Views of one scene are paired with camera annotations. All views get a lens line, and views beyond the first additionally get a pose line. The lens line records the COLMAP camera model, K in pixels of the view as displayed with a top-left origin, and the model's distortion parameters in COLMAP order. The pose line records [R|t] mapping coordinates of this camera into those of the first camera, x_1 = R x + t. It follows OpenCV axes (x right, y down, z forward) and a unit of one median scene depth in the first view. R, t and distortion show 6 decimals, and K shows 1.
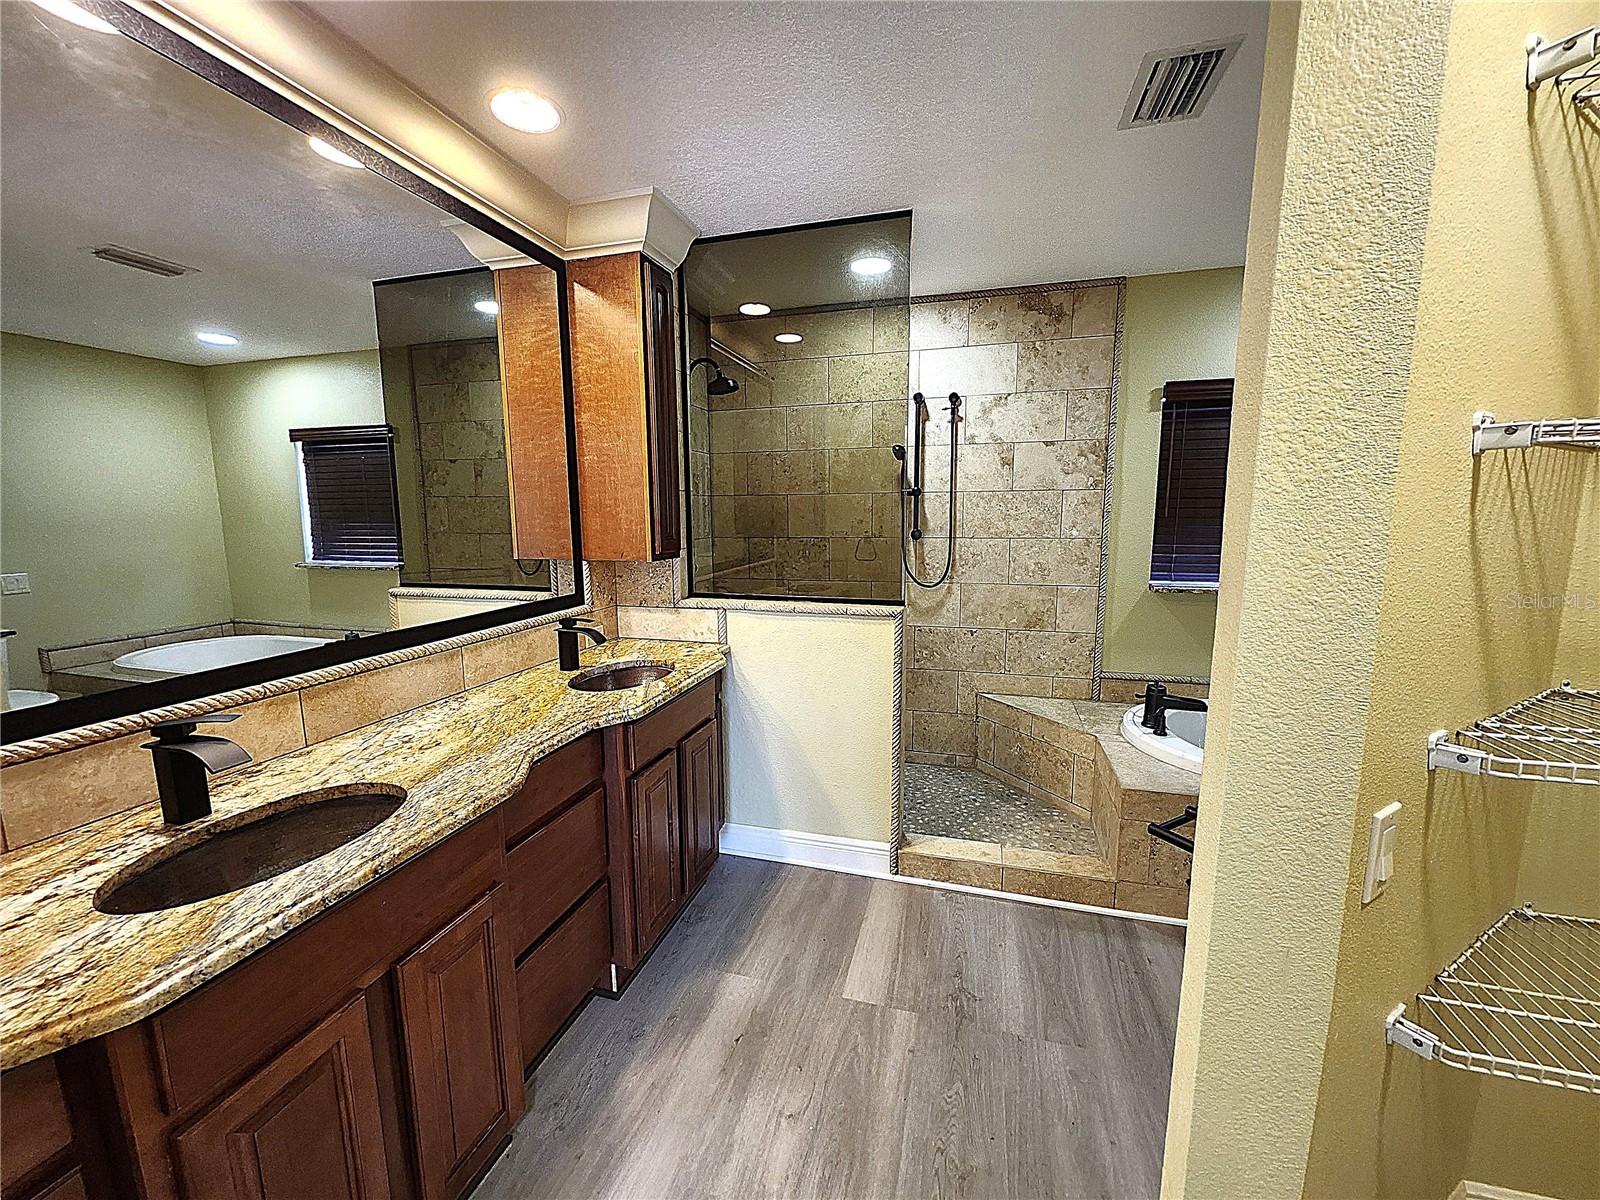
lens RADIAL K [[625.0, 0, 797.8], [0, 625.0, 601.8], [0, 0, 1]] dist [0.001493, -0.001873]
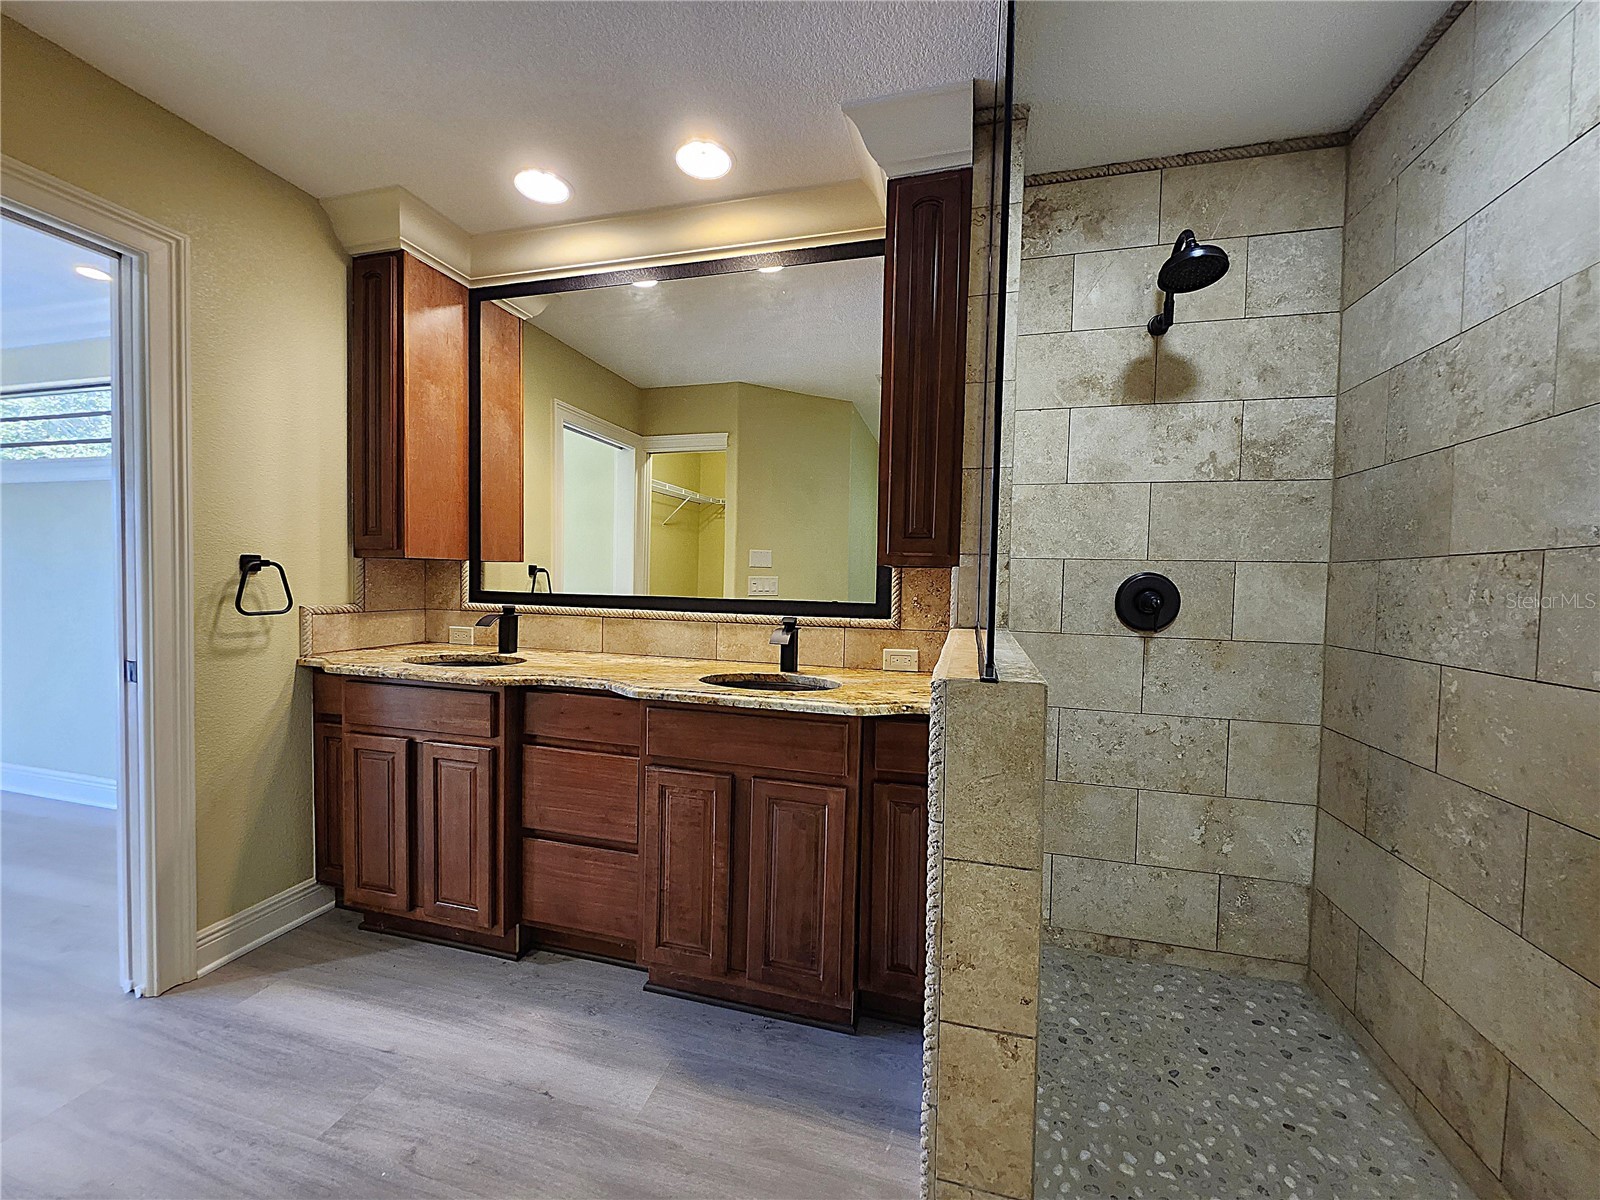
lens RADIAL K [[625.0, 0, 799.6], [0, 625.0, 602.0], [0, 0, 1]] dist [0.001493, -0.001873]
pose [[0.021756, 0.045116, -0.998745, 0.520420], [-0.167298, 0.985060, 0.040853, -0.033279], [0.985666, 0.166199, 0.028979, 0.863549]]
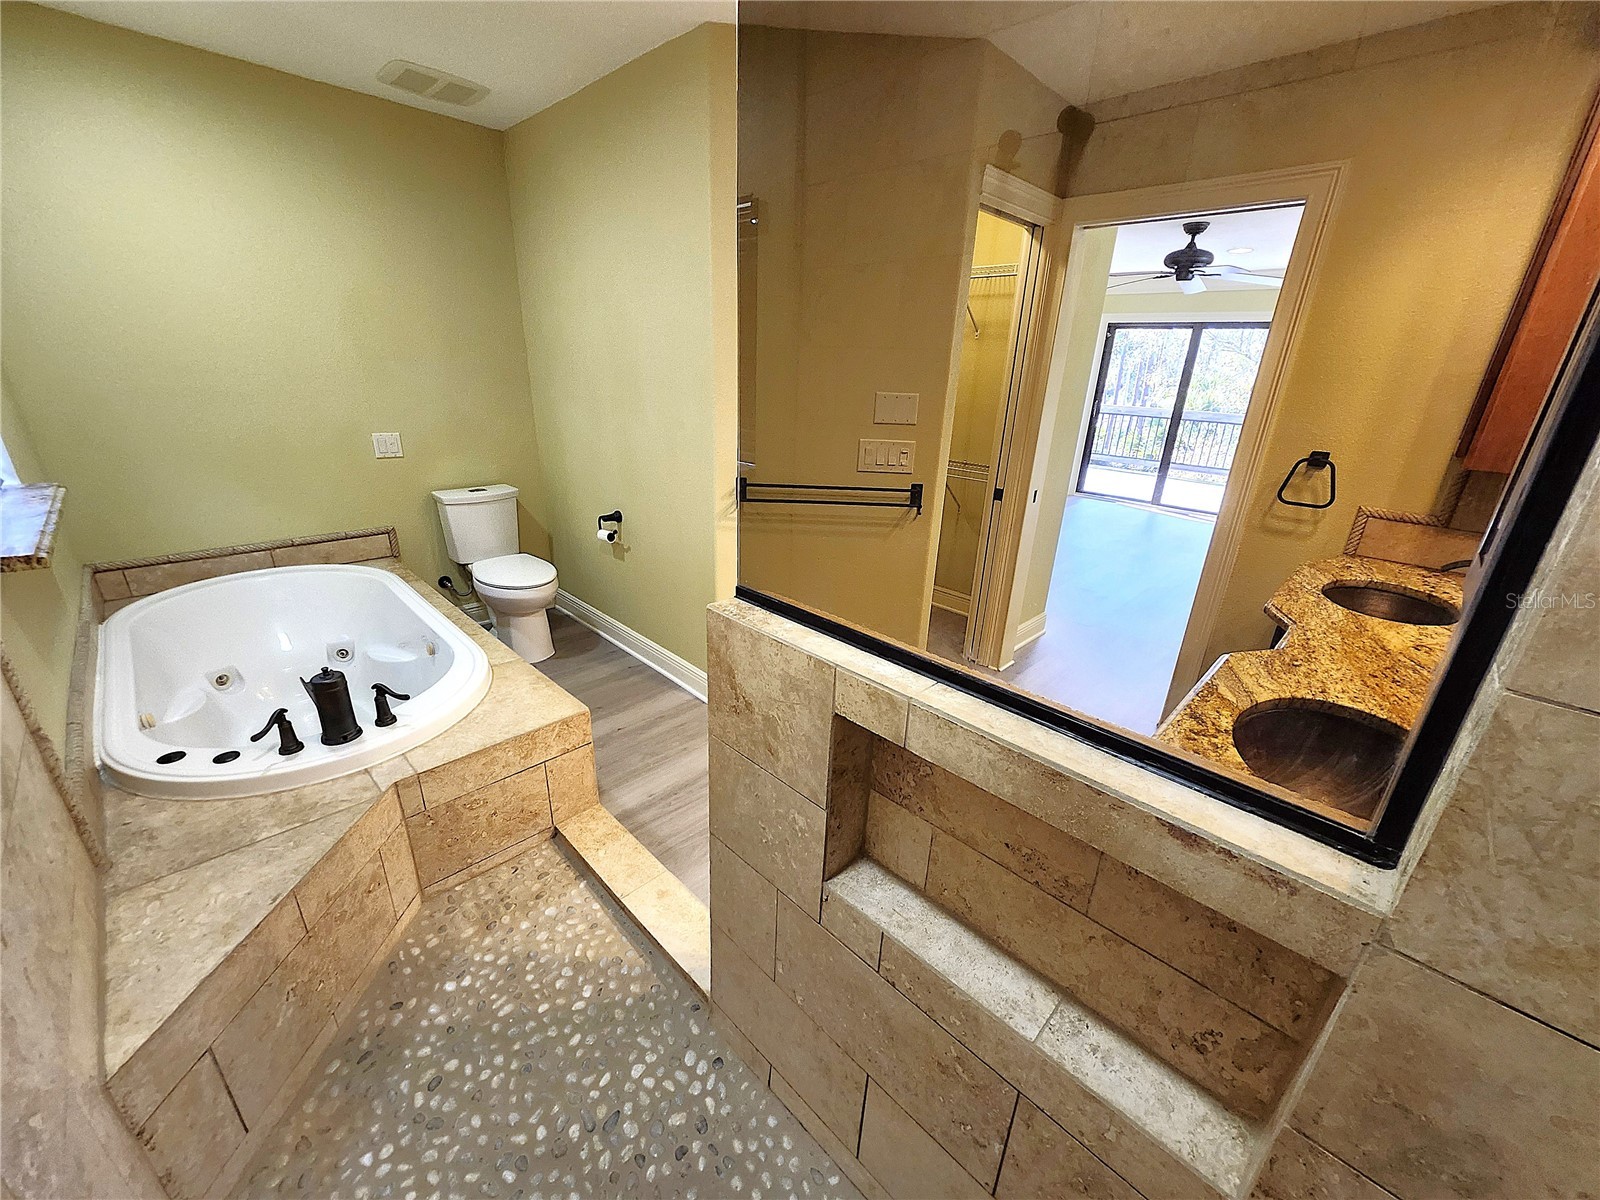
lens RADIAL K [[625.0, 0, 800.9], [0, 625.0, 596.4], [0, 0, 1]] dist [0.001493, -0.001873]
pose [[-0.879593, -0.186818, 0.437511, -0.080147], [0.042762, 0.884895, 0.463824, -0.212361], [-0.473802, 0.426685, -0.770358, 1.332385]]
